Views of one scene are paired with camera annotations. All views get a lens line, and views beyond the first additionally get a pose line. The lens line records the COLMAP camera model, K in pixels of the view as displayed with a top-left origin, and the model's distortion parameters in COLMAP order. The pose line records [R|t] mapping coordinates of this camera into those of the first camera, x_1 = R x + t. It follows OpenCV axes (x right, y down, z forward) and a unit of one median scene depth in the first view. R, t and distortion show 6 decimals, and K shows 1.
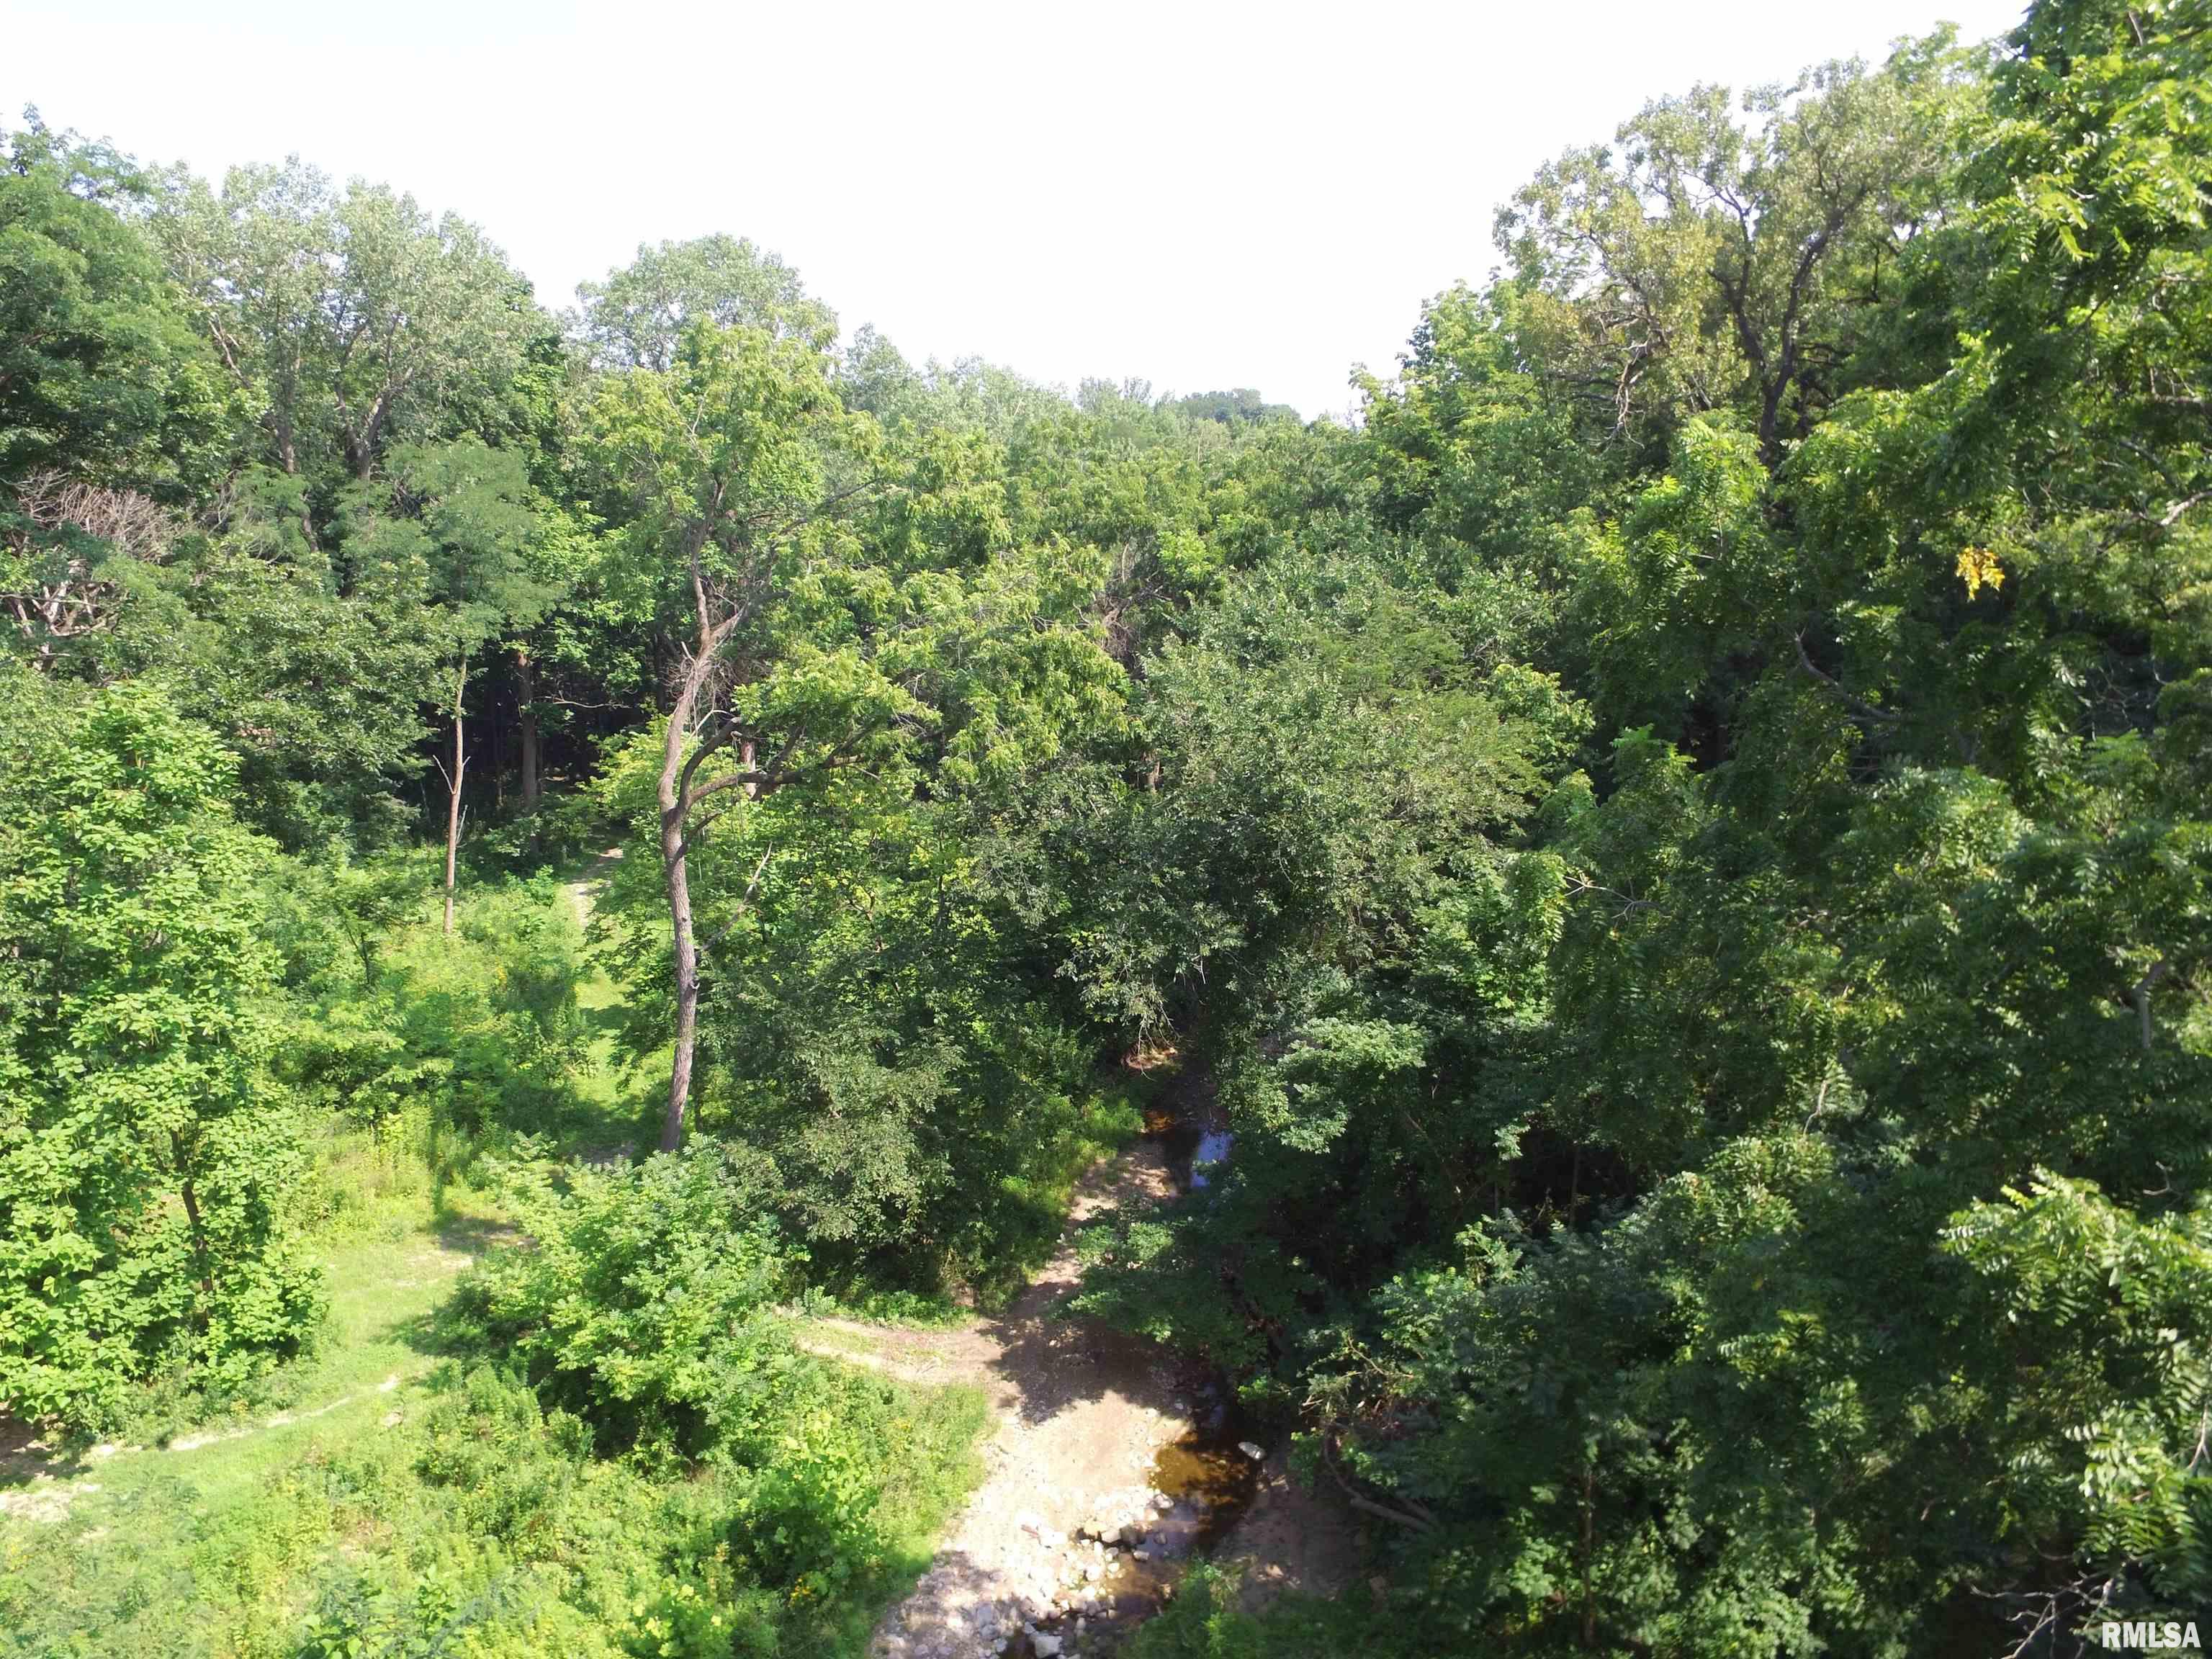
lens RADIAL K [[1491.9, 0, 1087.1], [0, 1491.9, 821.8], [0, 0, 1]] dist [-0.004638, -0.008313]
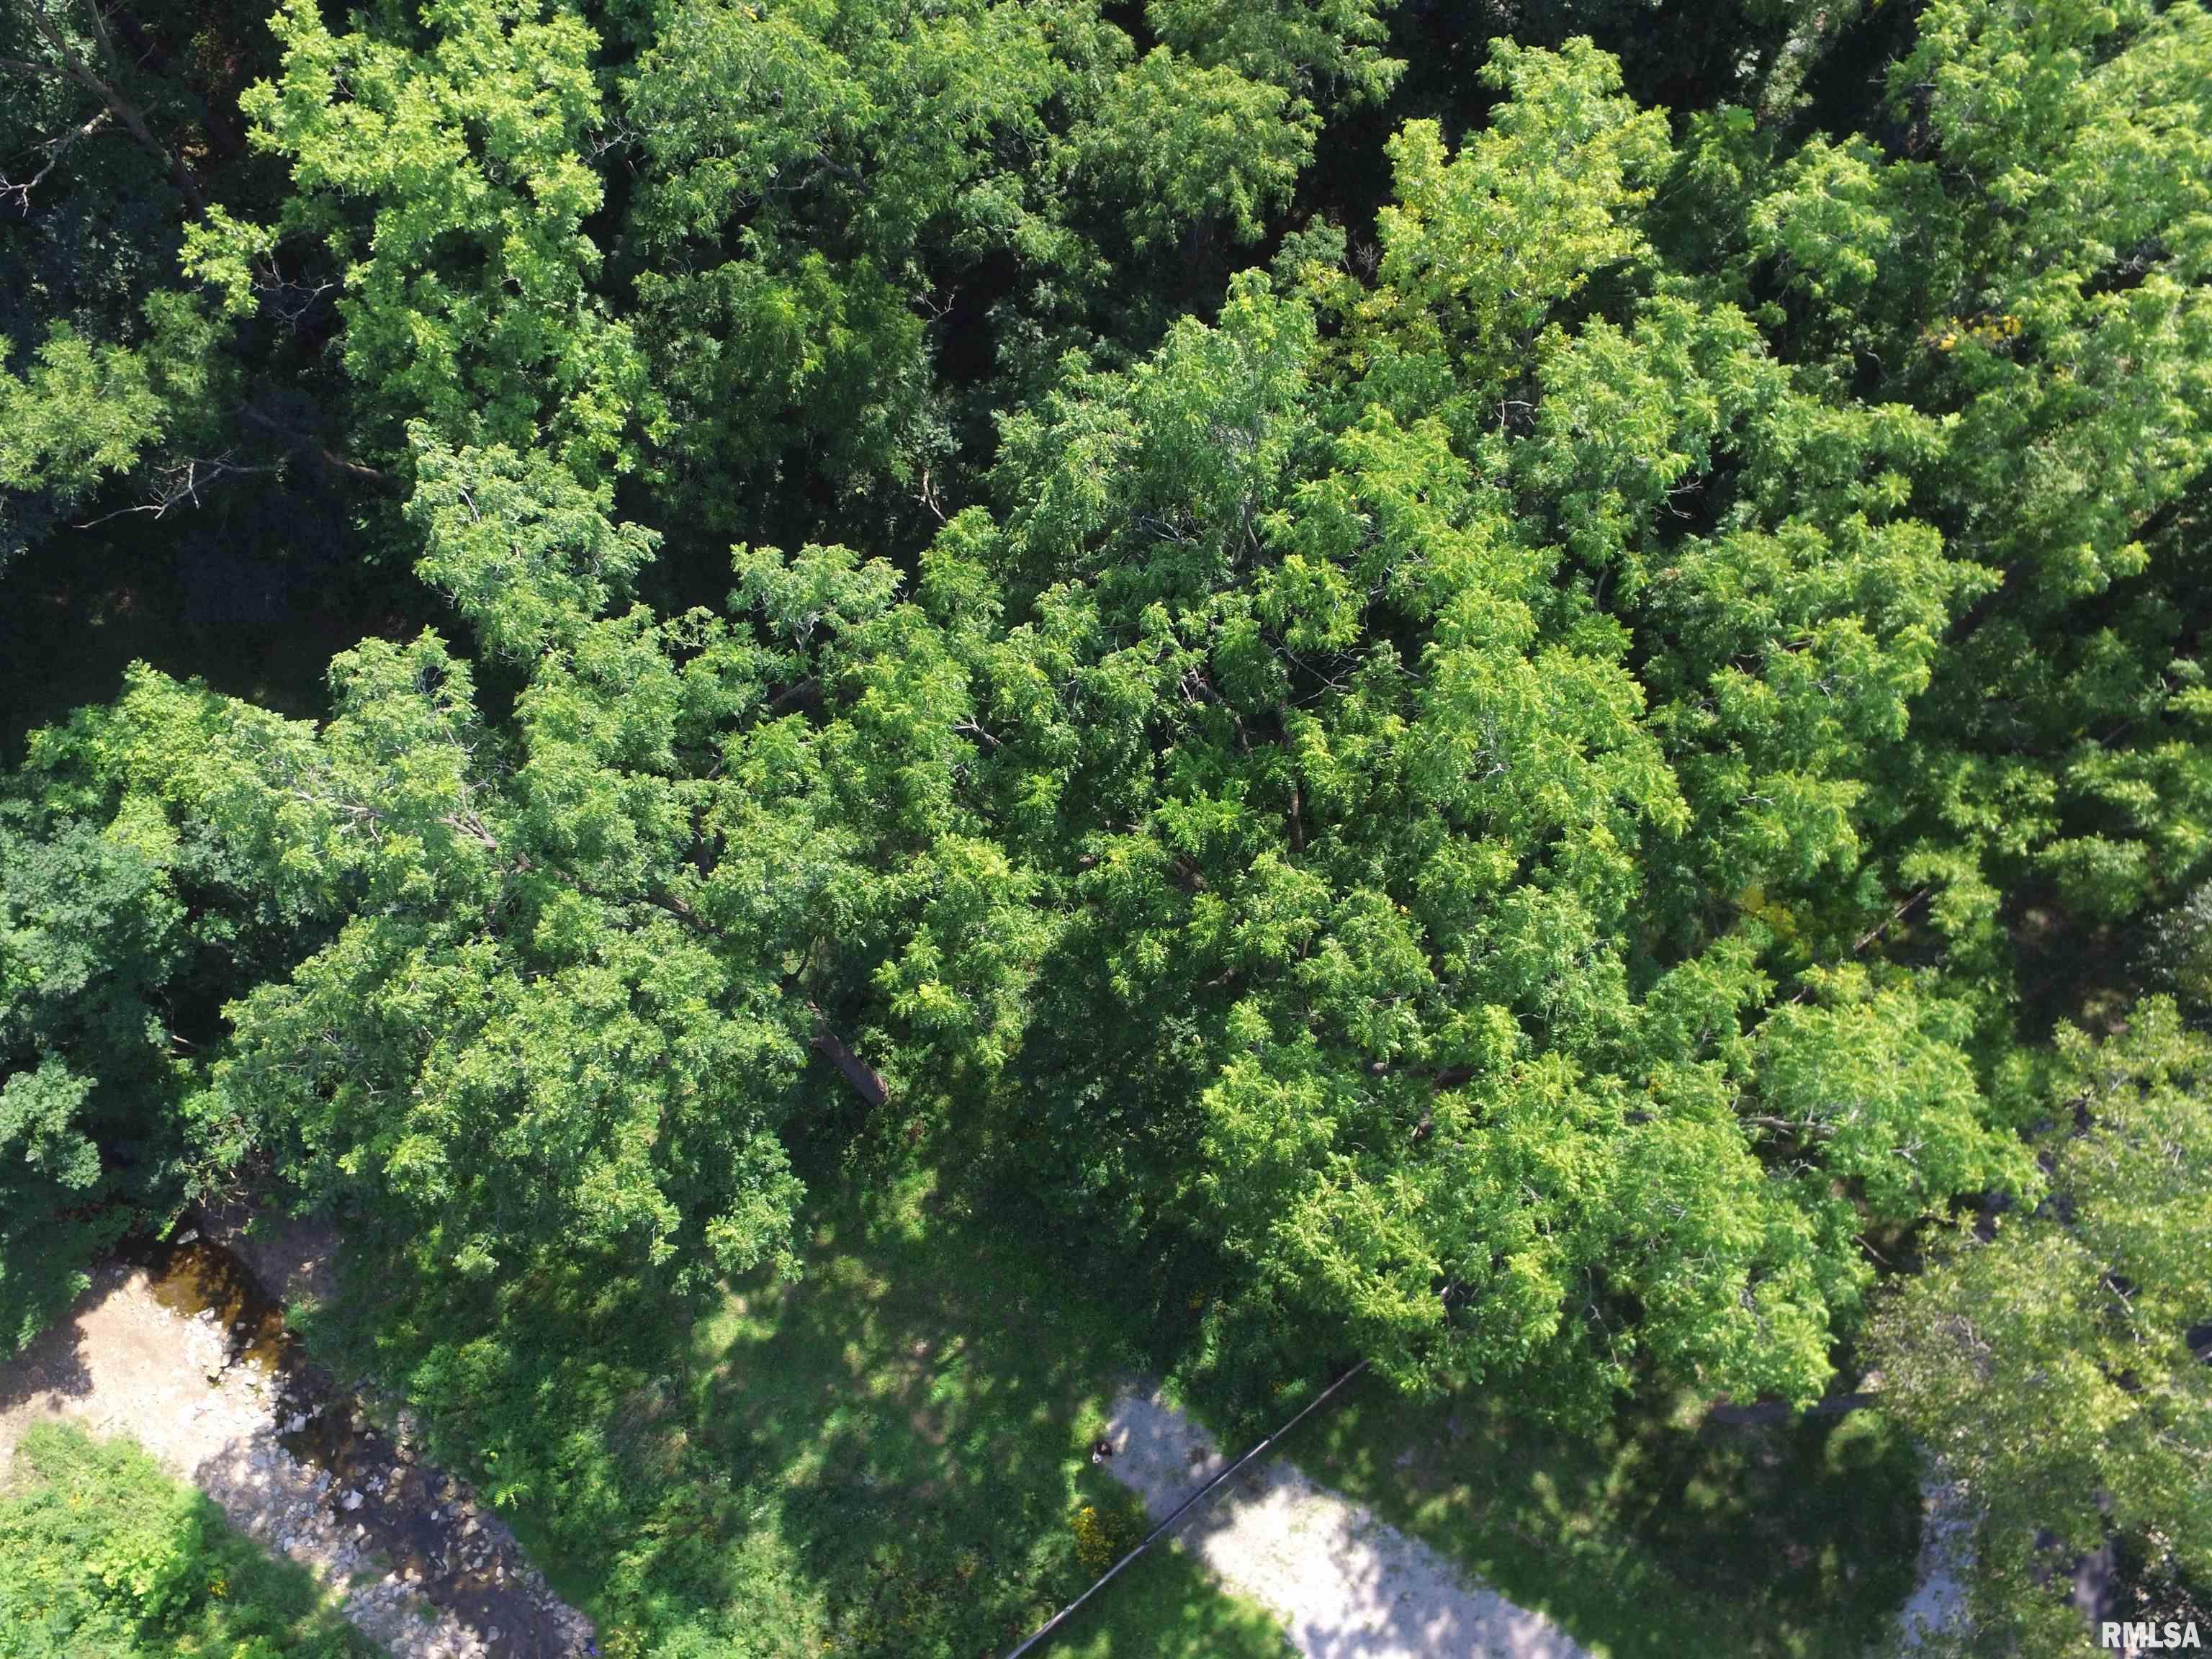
lens RADIAL K [[1491.9, 0, 1119.6], [0, 1491.9, 825.0], [0, 0, 1]] dist [-0.004638, -0.008313]
pose [[0.214600, -0.881042, 0.421559, 0.046712], [0.220660, 0.464190, 0.857810, -0.759164], [-0.951449, -0.091065, 0.294026, -0.228551]]
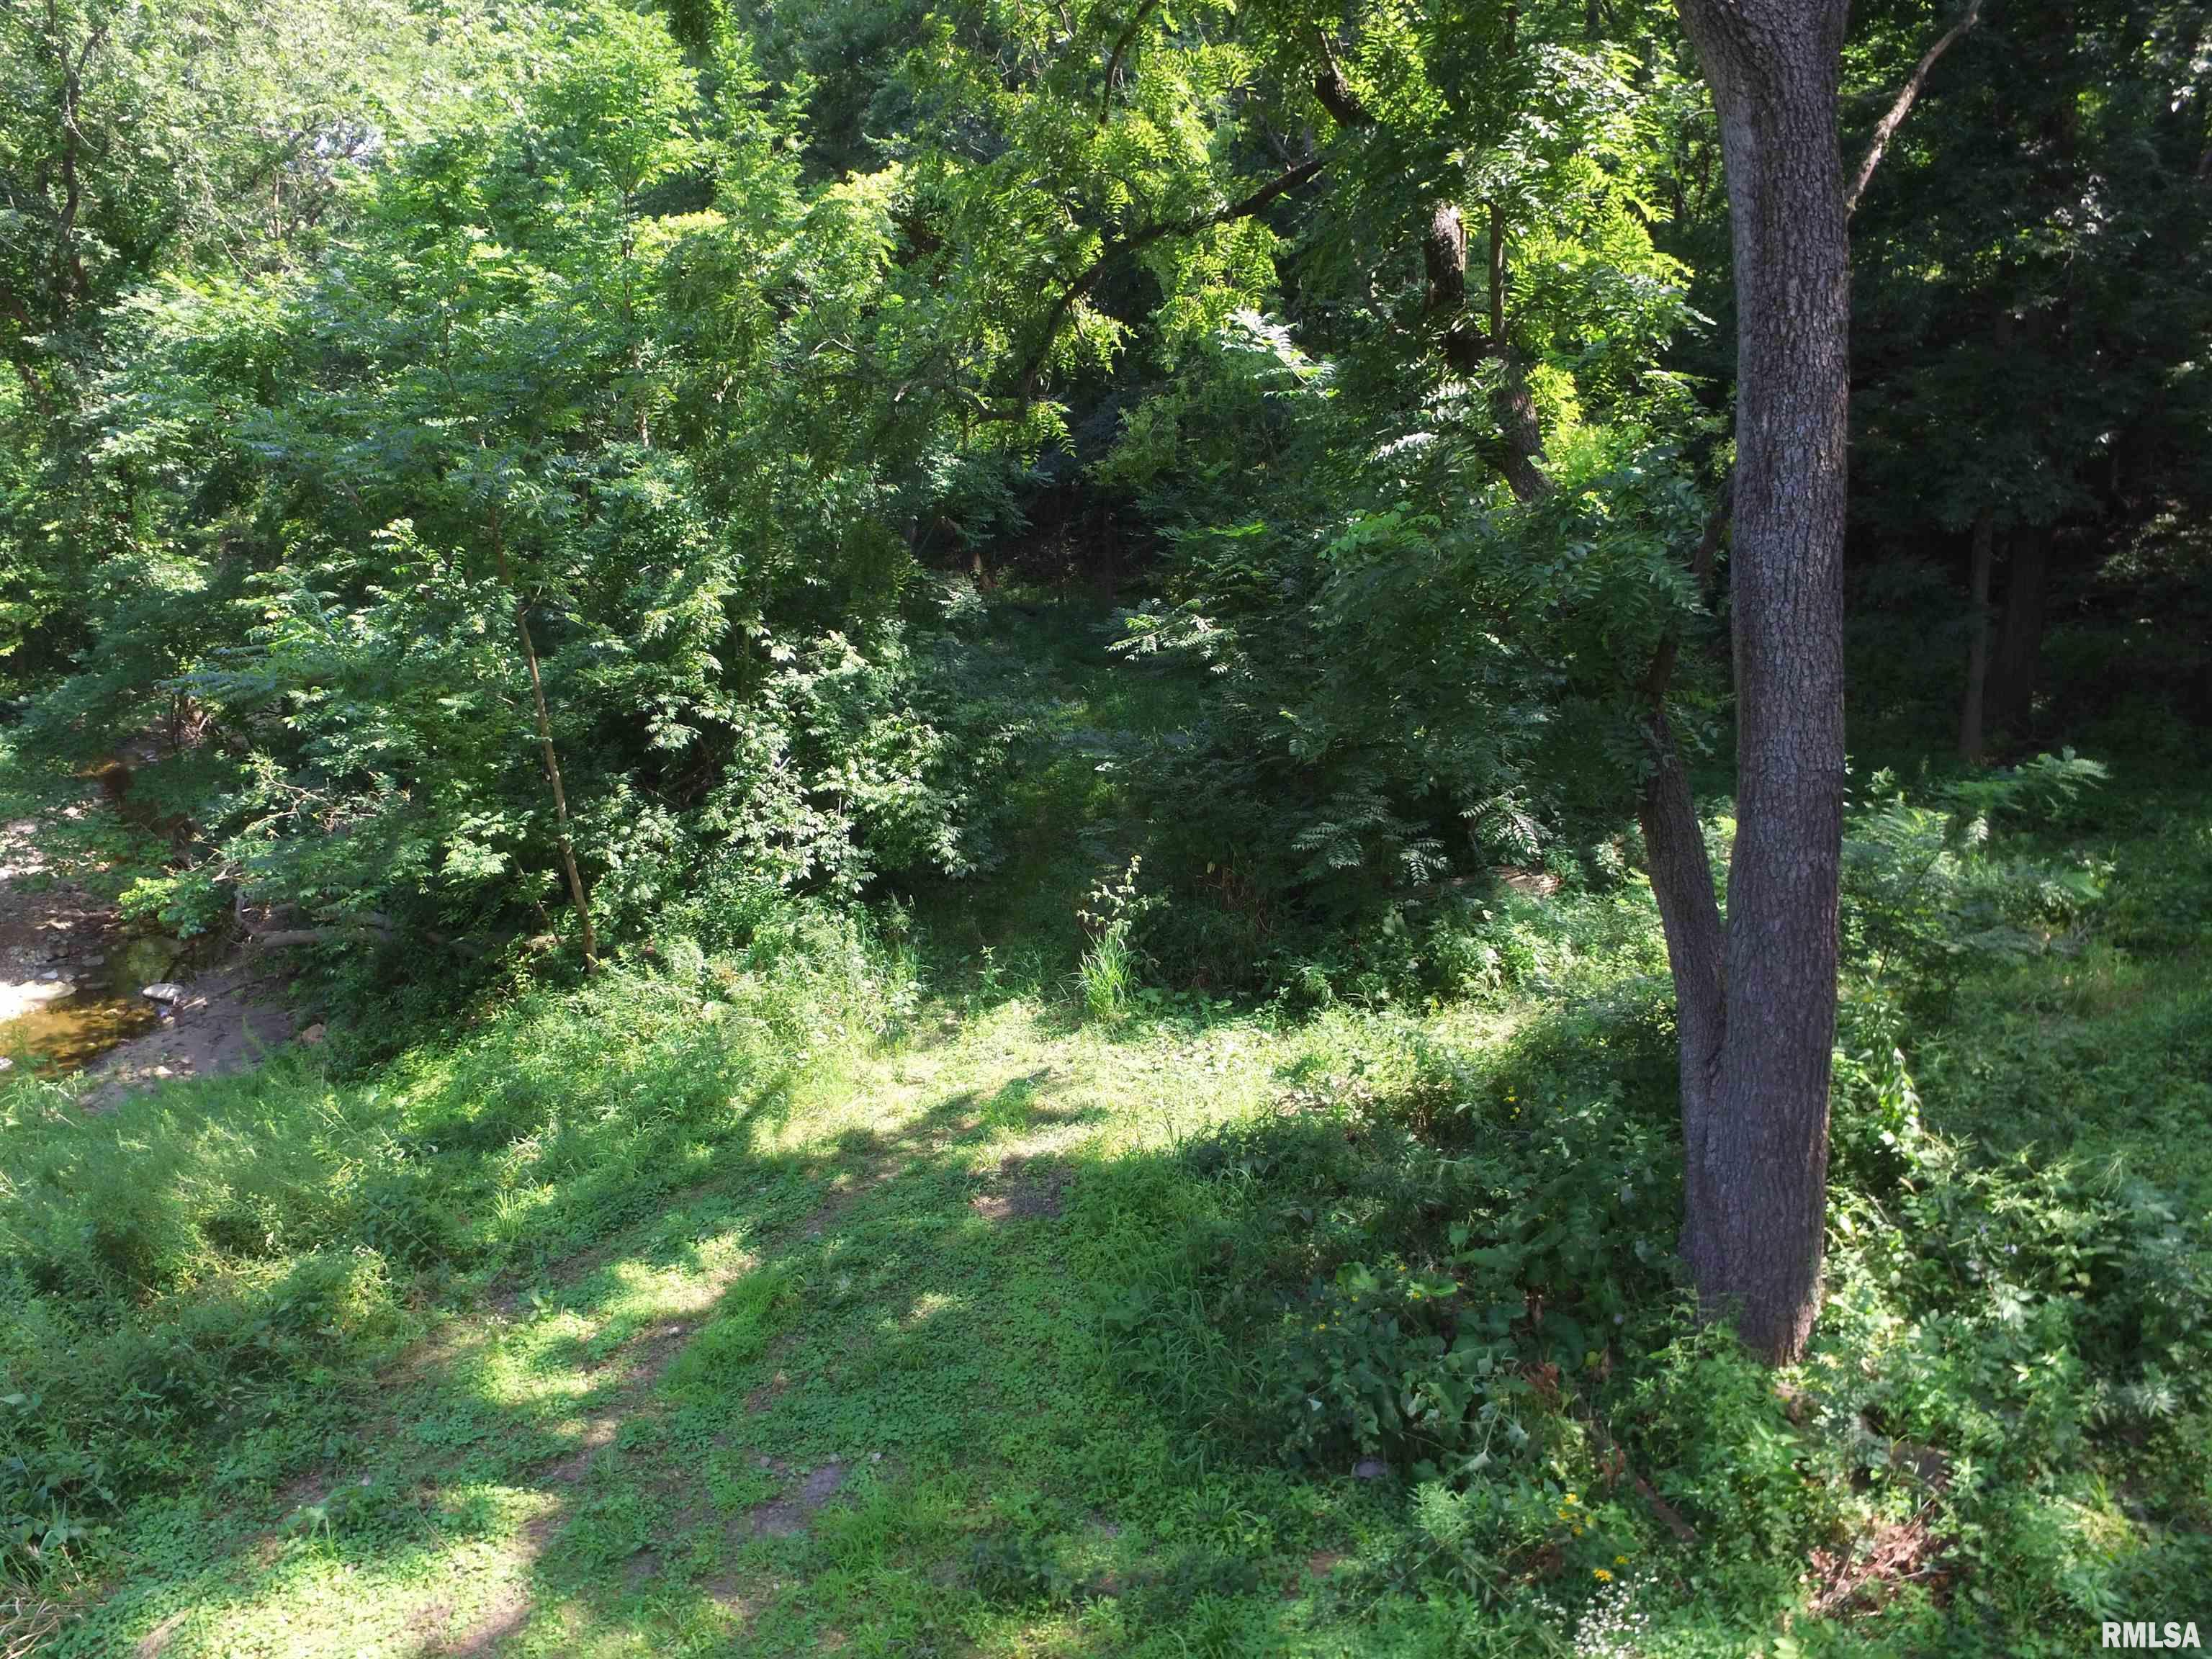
lens RADIAL K [[1491.9, 0, 1091.3], [0, 1491.9, 838.5], [0, 0, 1]] dist [-0.004638, -0.008313]
pose [[0.852759, -0.133650, 0.504915, 0.133657], [0.104697, 0.990827, 0.085446, 0.320927], [-0.511703, -0.020001, 0.858929, 0.180290]]
